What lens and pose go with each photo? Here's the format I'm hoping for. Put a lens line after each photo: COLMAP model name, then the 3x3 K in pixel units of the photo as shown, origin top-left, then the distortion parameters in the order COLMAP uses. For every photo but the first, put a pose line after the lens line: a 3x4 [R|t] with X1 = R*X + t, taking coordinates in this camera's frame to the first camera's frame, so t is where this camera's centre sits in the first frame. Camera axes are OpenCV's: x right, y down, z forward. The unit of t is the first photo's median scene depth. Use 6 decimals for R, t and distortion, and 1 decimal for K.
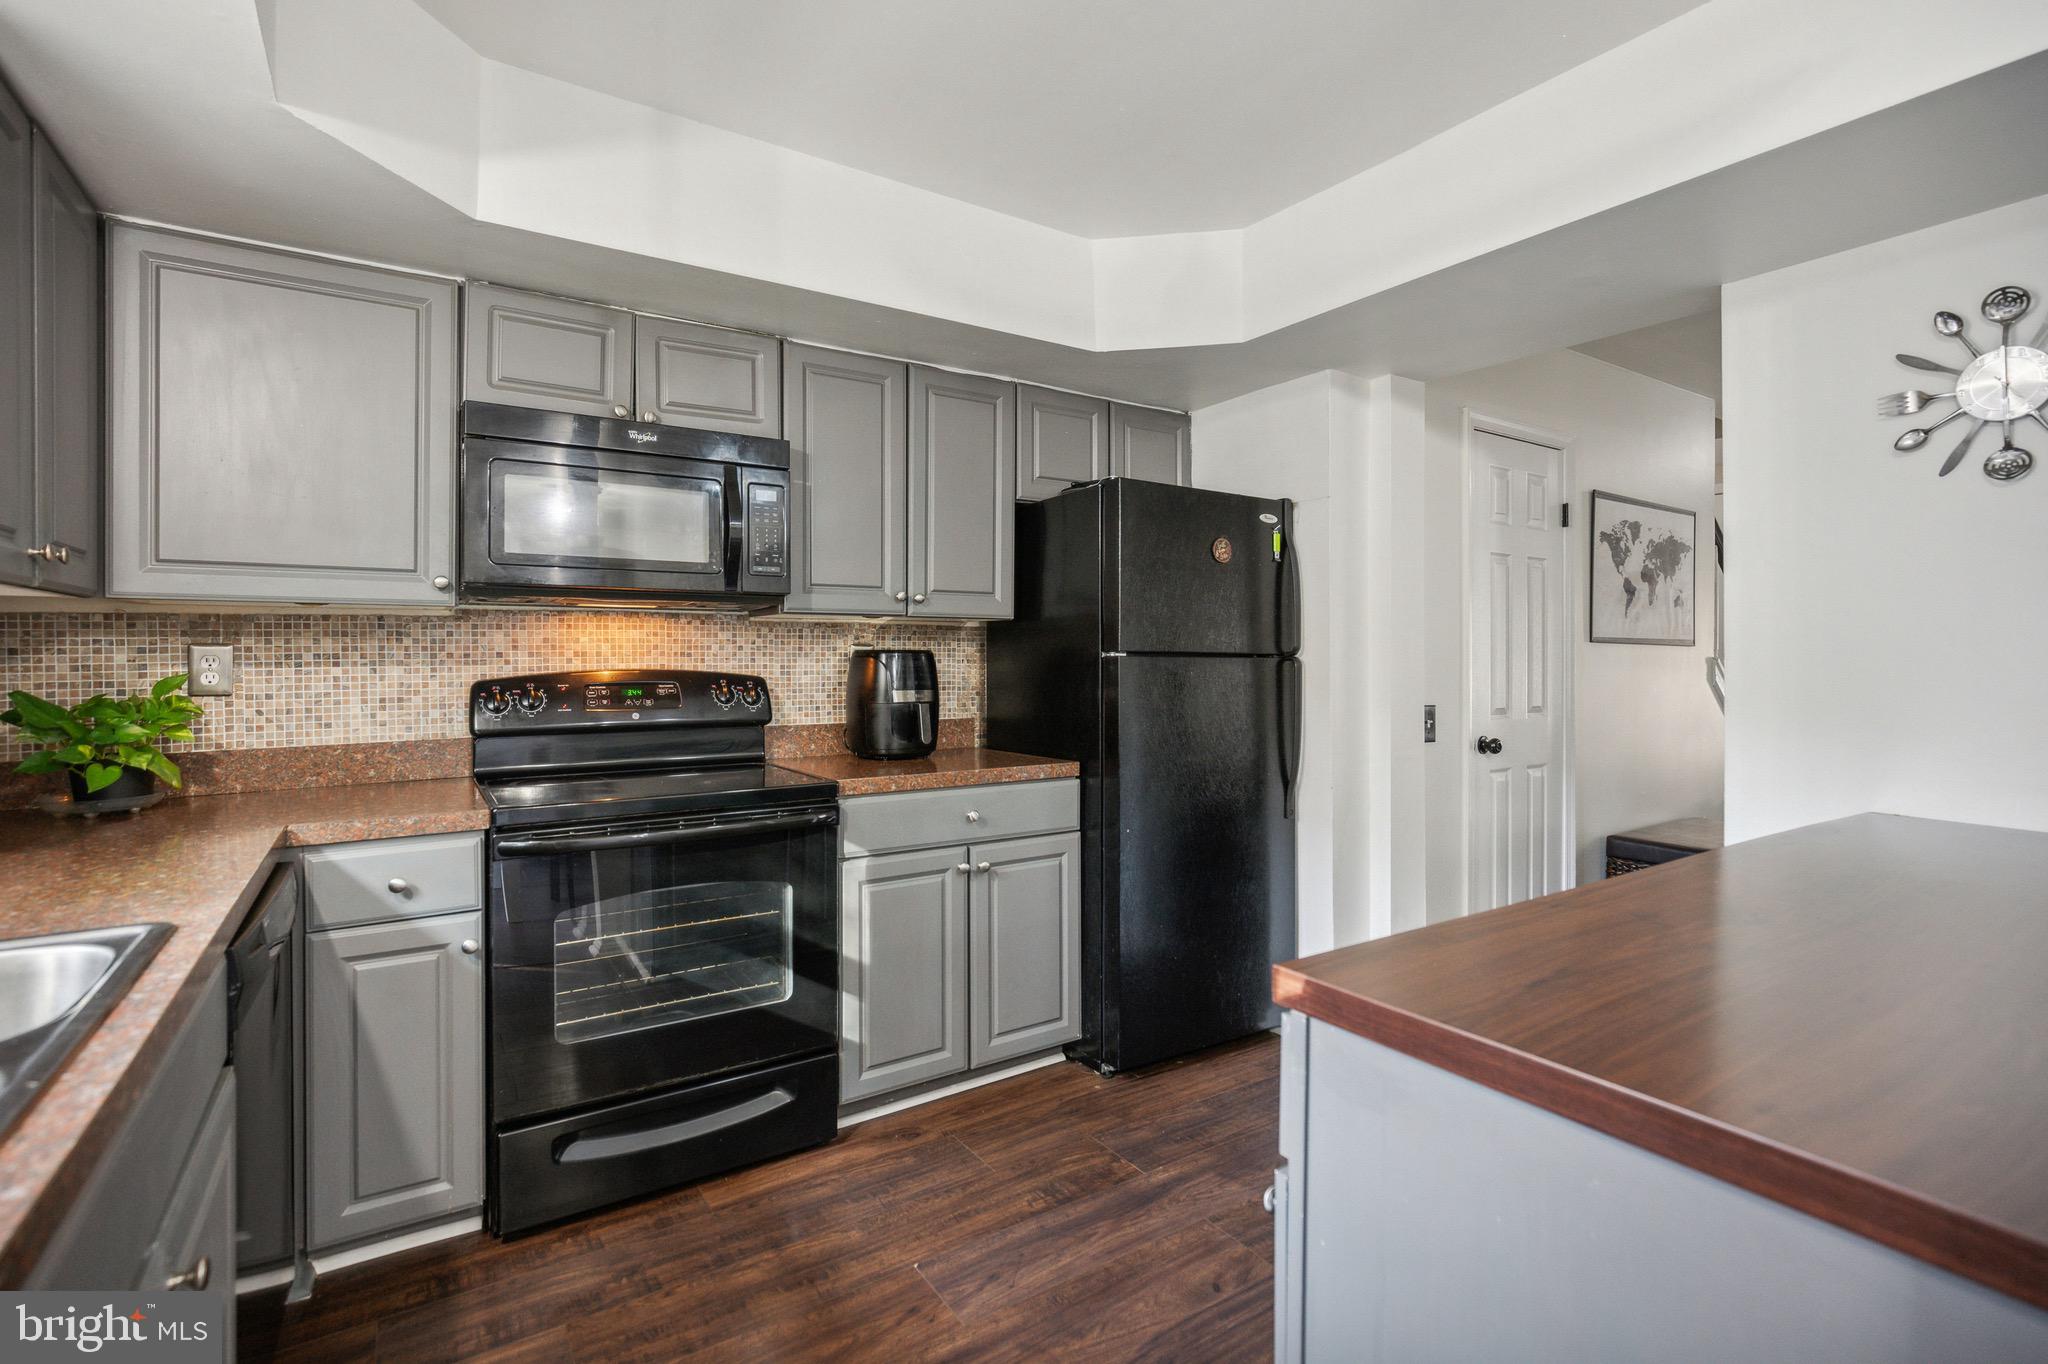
lens RADIAL K [[955.0, 0, 1037.9], [0, 955.0, 652.0], [0, 0, 1]] dist [-0.010541, 0.000106]
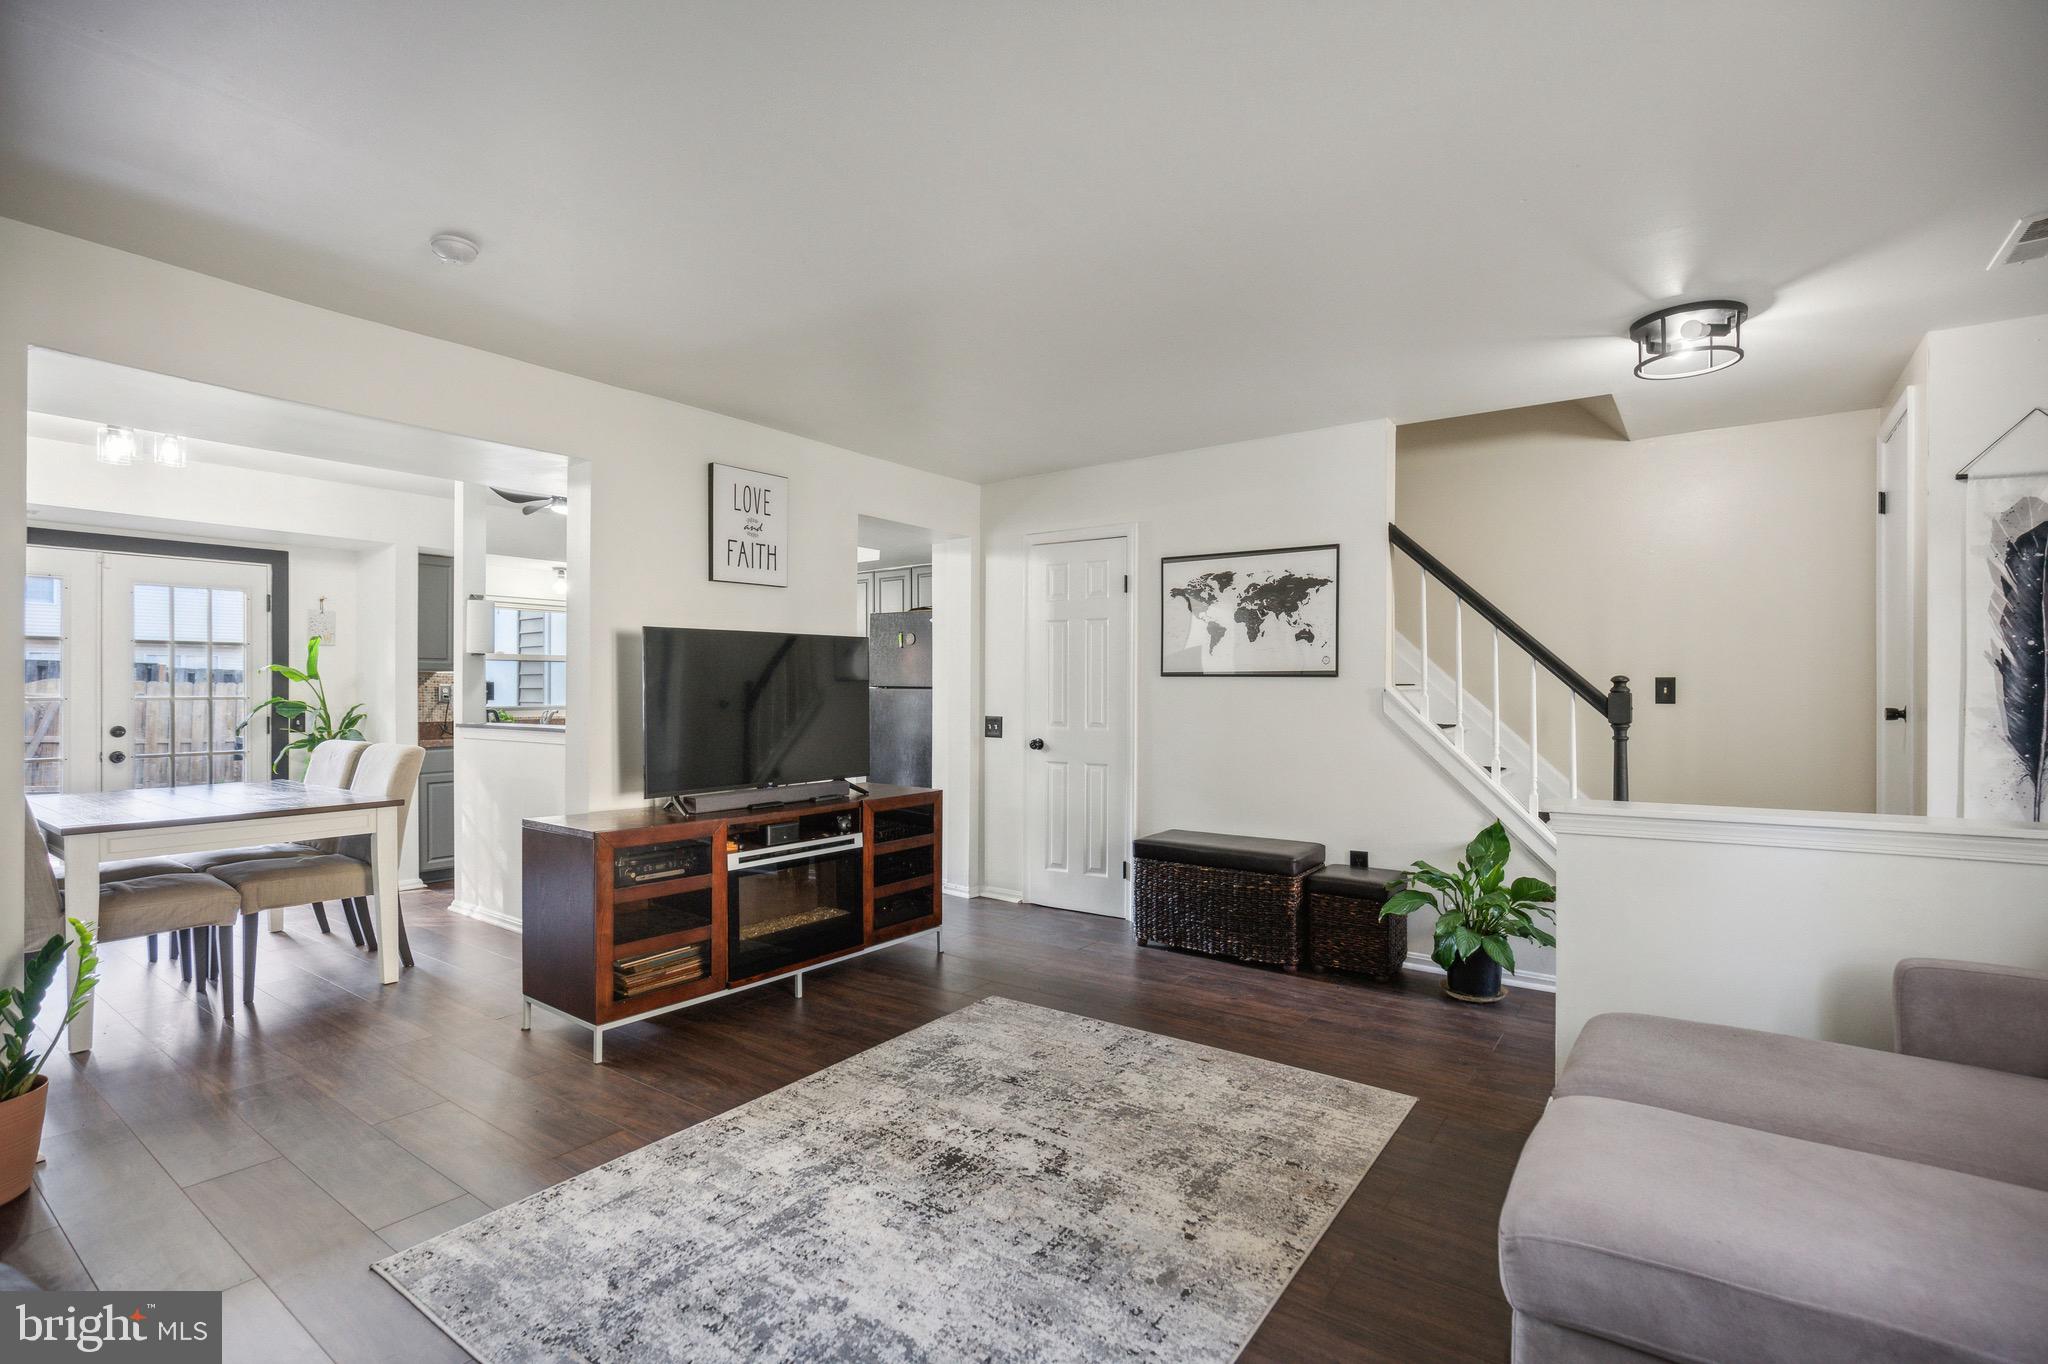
lens RADIAL K [[945.6, 0, 1031.8], [0, 945.6, 689.4], [0, 0, 1]] dist [-0.007131, 0.000691]
pose [[0.342558, -0.003095, -0.939492, 2.639373], [0.000492, 0.999995, -0.003115, 0.015816], [0.939497, 0.000605, 0.342558, 0.616820]]
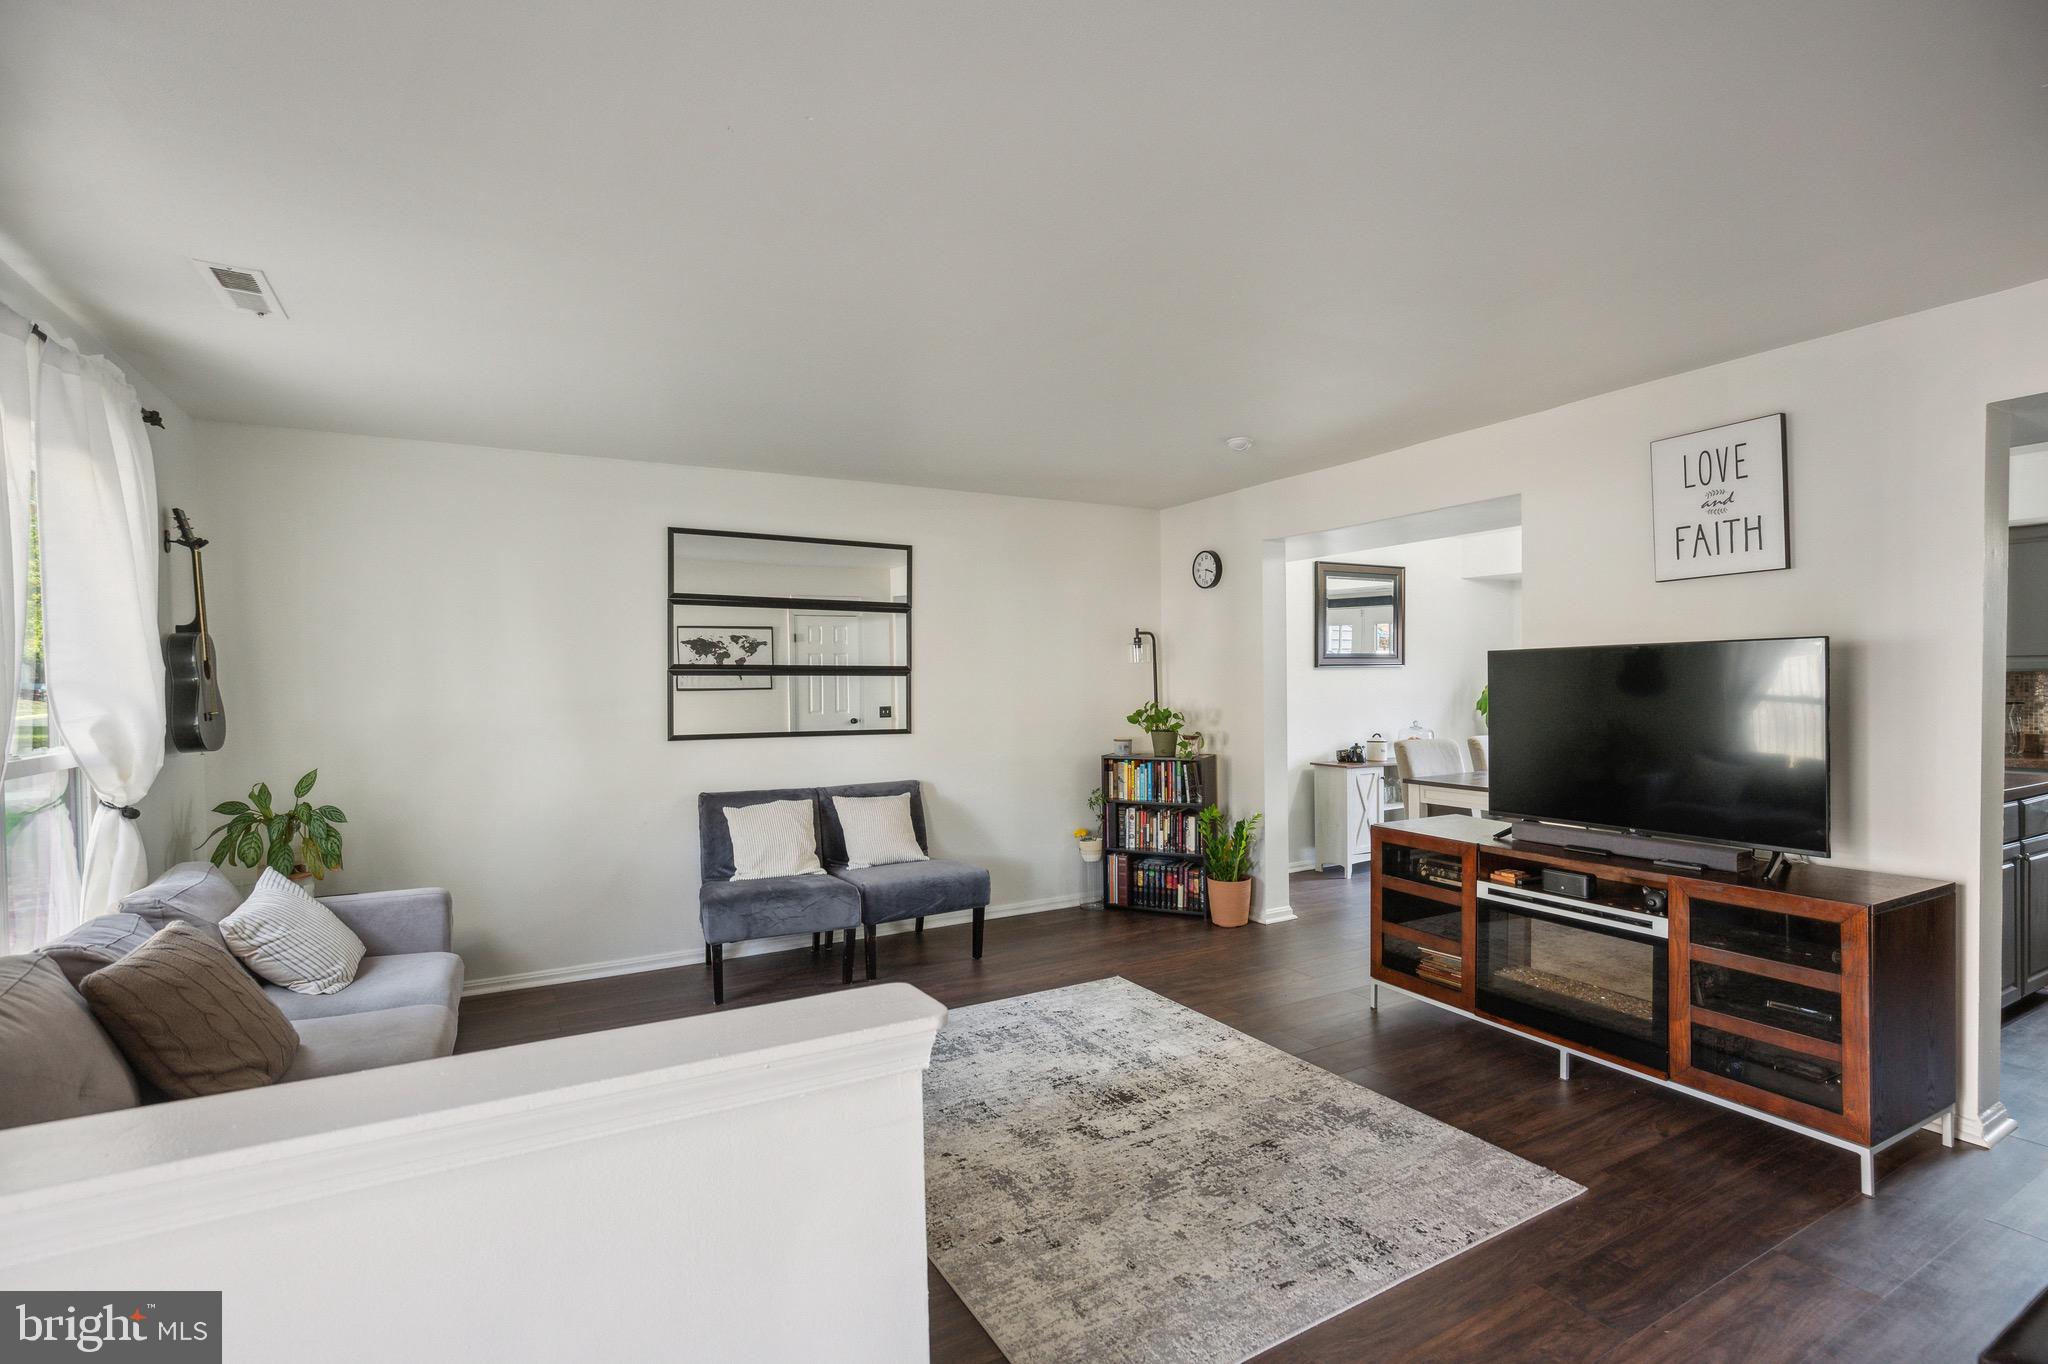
lens RADIAL K [[945.6, 0, 1031.8], [0, 945.6, 689.4], [0, 0, 1]] dist [-0.007131, 0.000691]
pose [[-0.997020, 0.006862, 0.076841, 1.712819], [0.007931, 0.999876, 0.013625, -0.047854], [-0.076738, 0.014194, -0.996950, 2.101818]]
